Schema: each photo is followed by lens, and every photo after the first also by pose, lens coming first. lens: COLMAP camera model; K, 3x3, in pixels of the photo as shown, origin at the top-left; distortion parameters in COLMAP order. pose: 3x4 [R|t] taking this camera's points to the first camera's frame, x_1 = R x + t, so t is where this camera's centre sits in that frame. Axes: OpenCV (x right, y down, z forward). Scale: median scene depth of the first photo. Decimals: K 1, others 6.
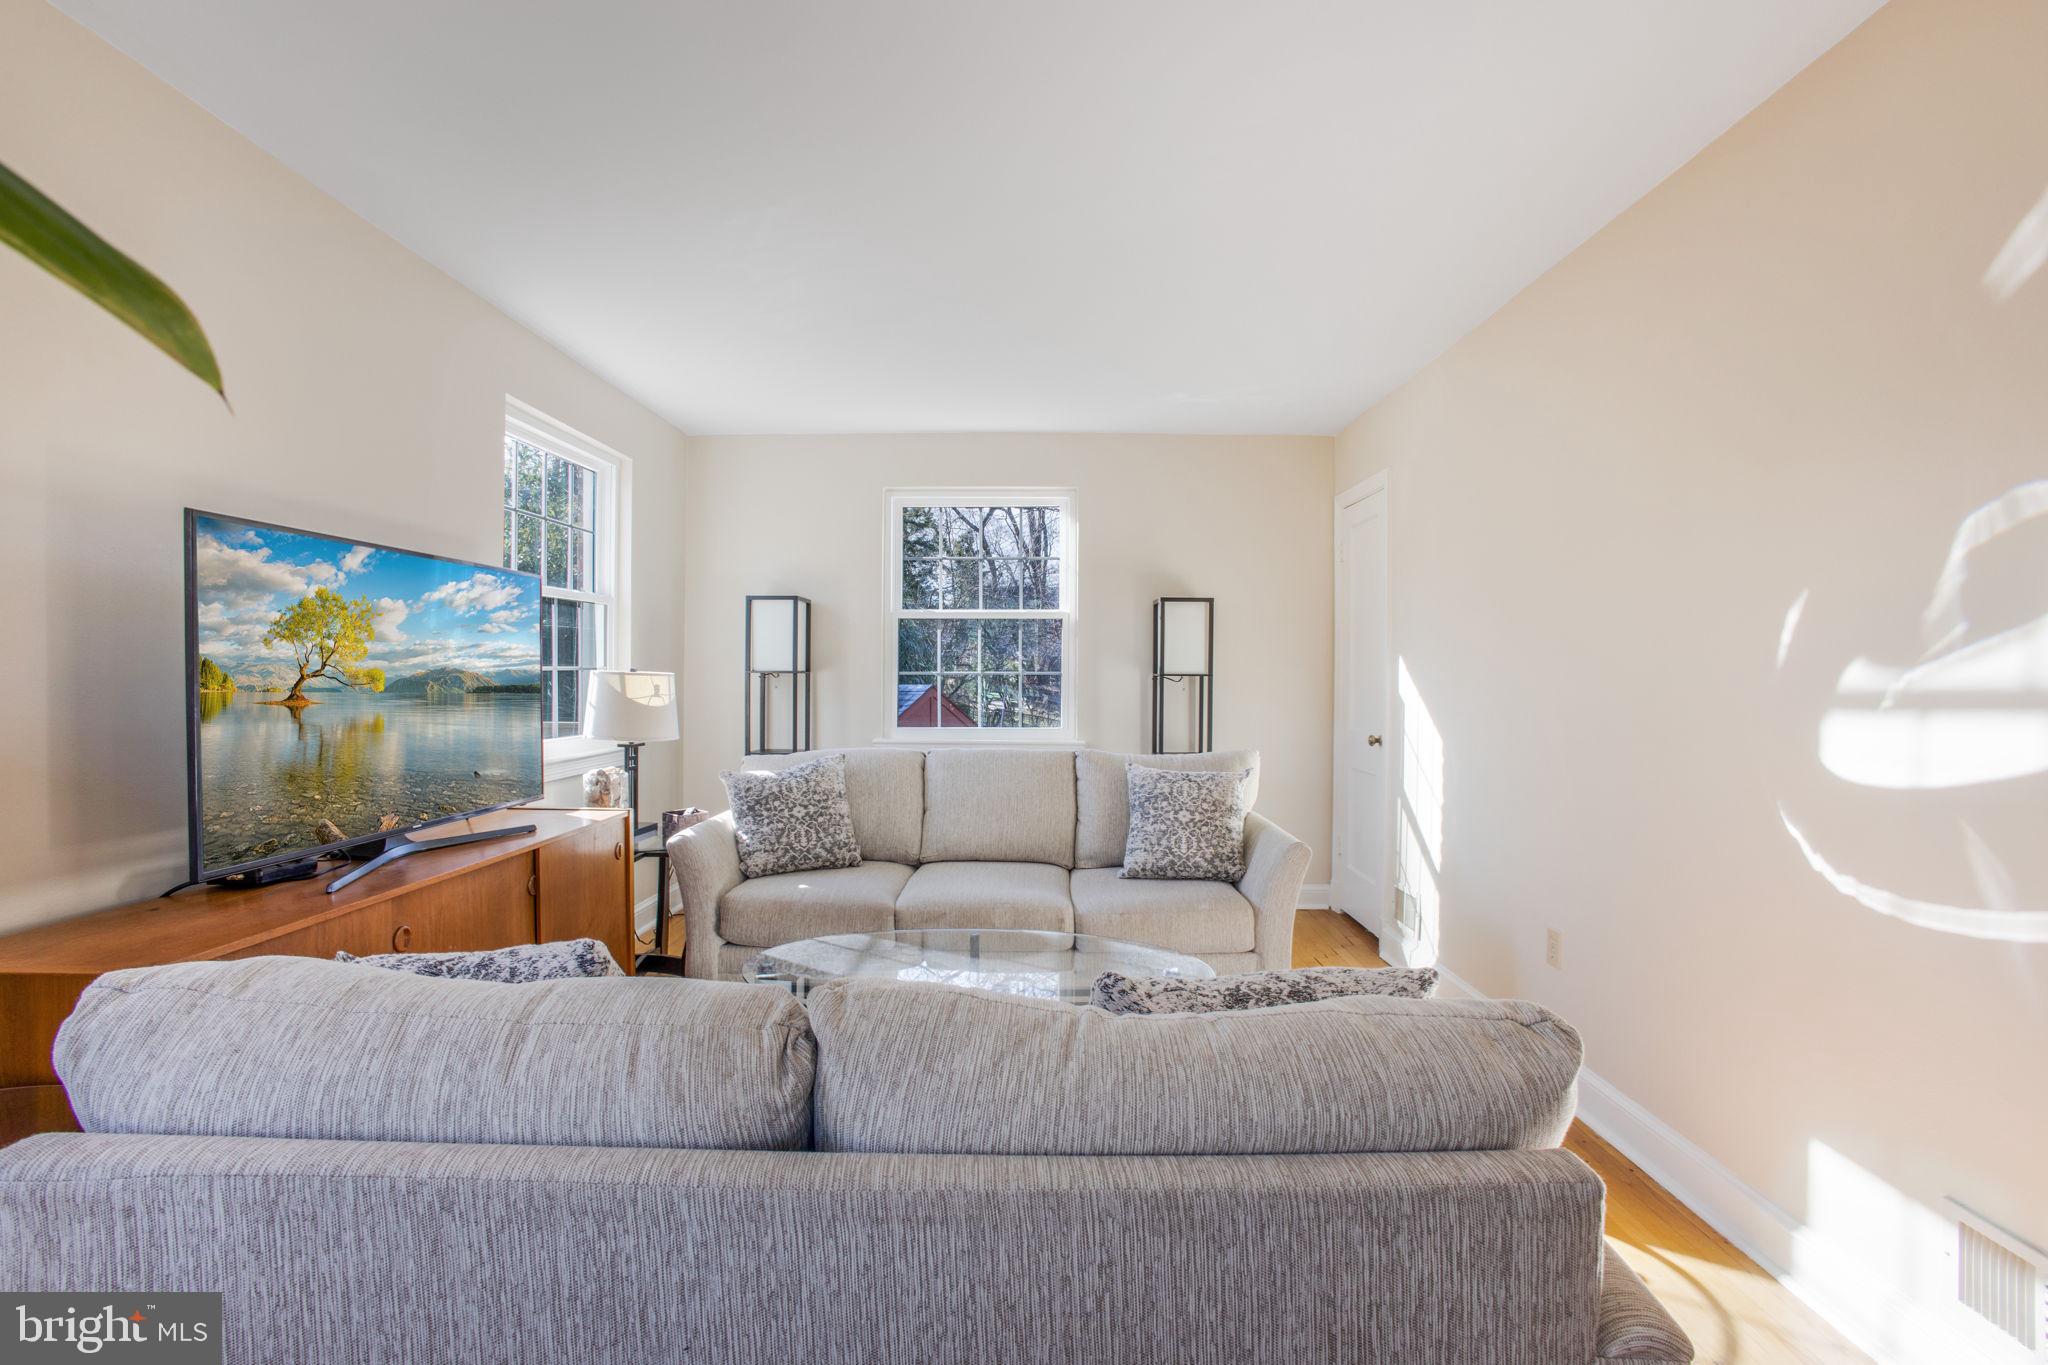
lens RADIAL K [[934.1, 0, 1018.2], [0, 934.1, 679.1], [0, 0, 1]] dist [-0.079507, 0.030207]
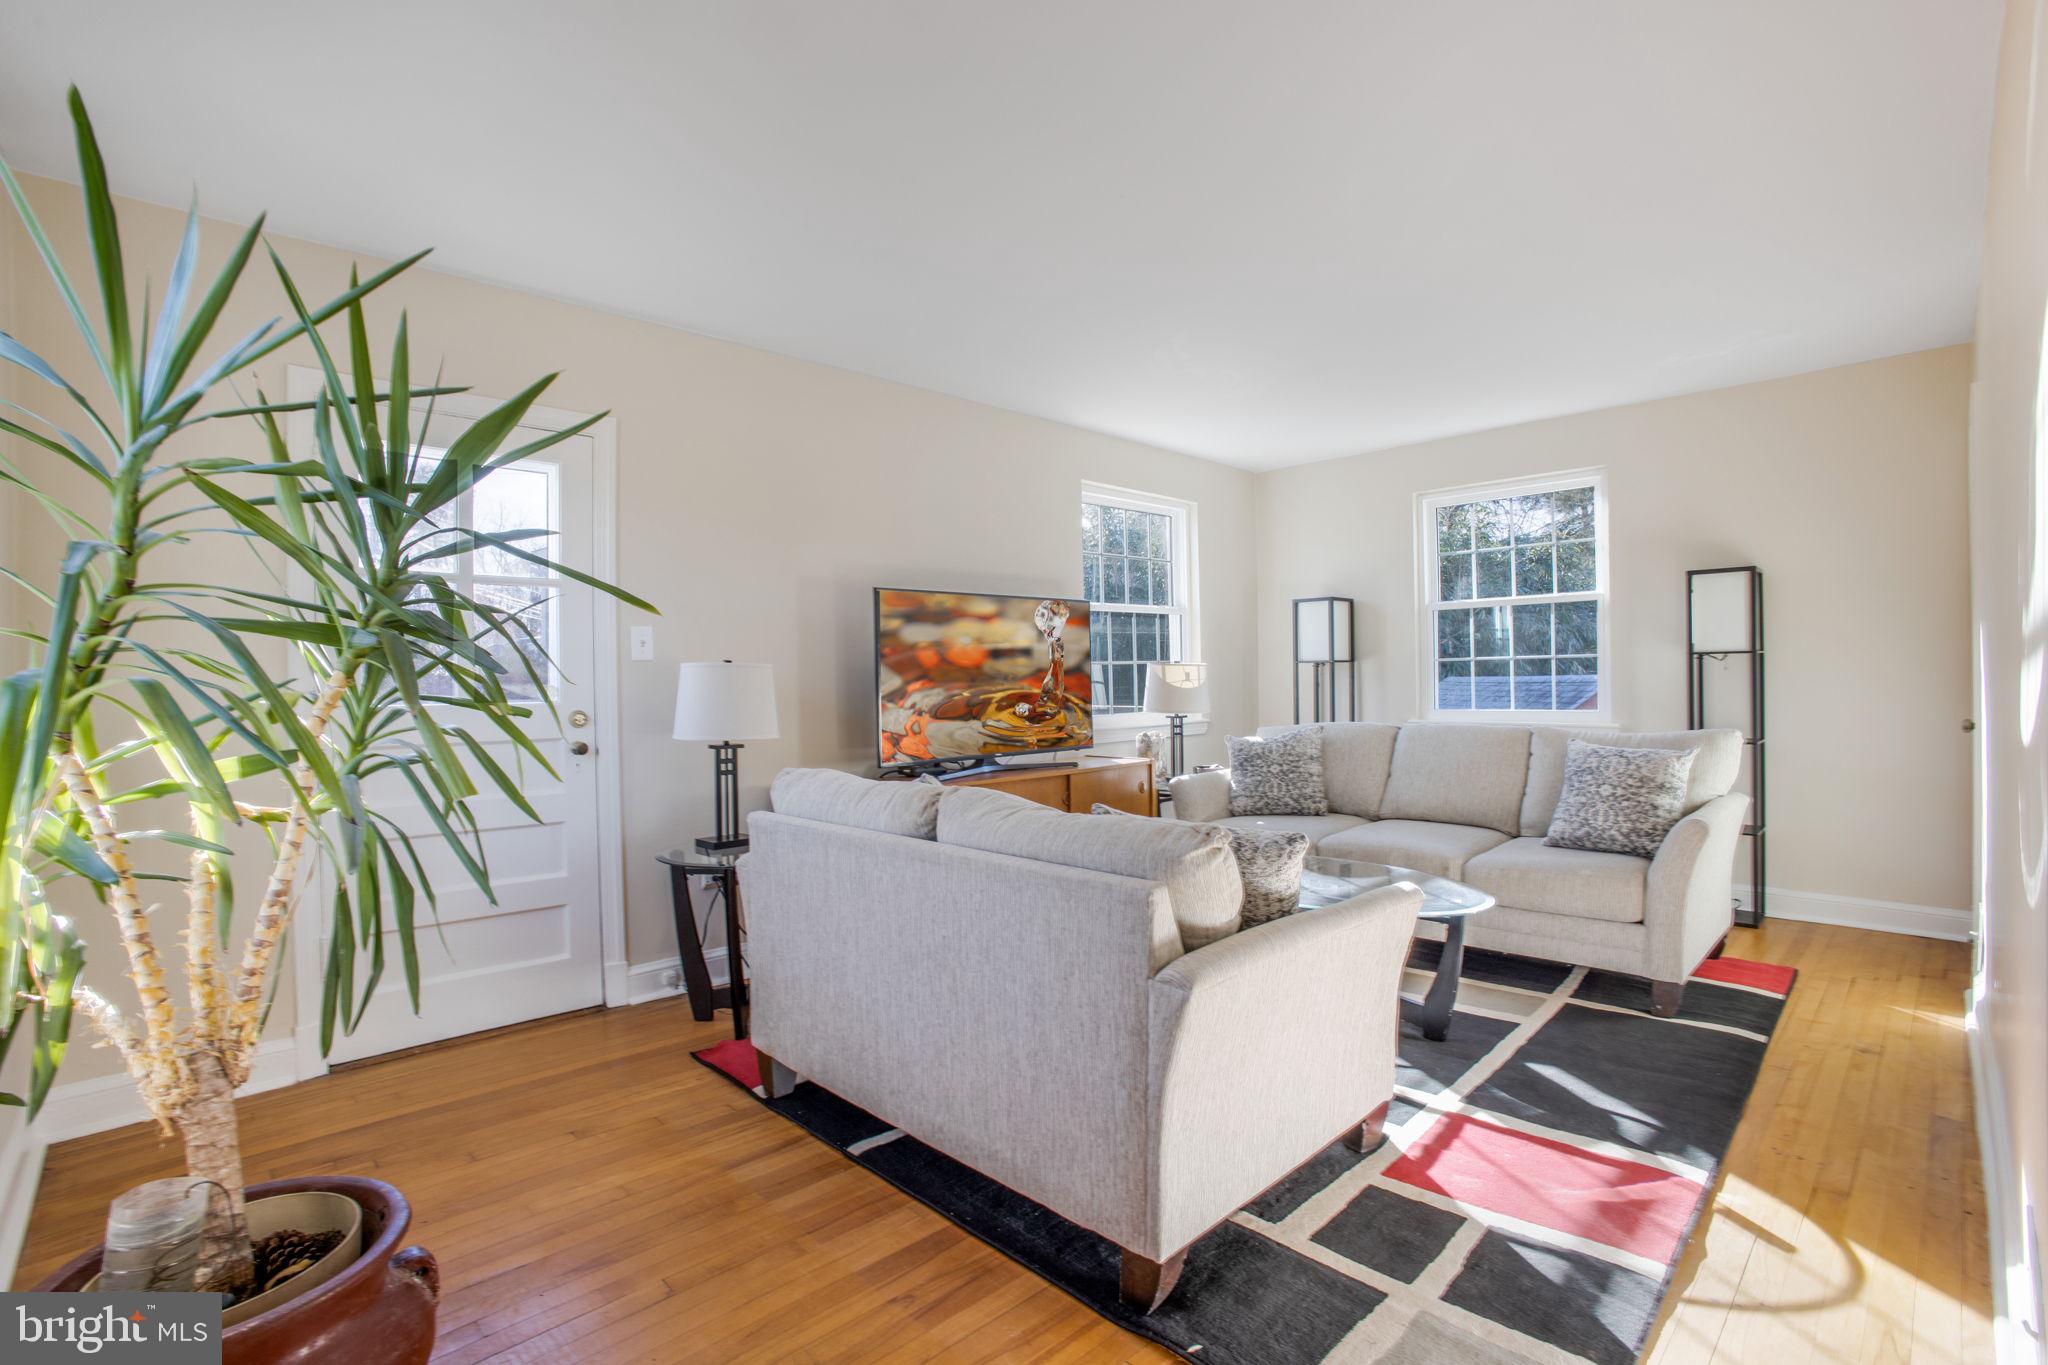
lens RADIAL K [[934.1, 0, 1018.2], [0, 934.1, 679.1], [0, 0, 1]] dist [-0.079507, 0.030207]
pose [[0.703370, -0.015753, -0.710649, 0.423943], [0.017624, 0.999834, -0.004720, 0.018737], [0.710605, -0.009205, 0.703531, -0.151649]]
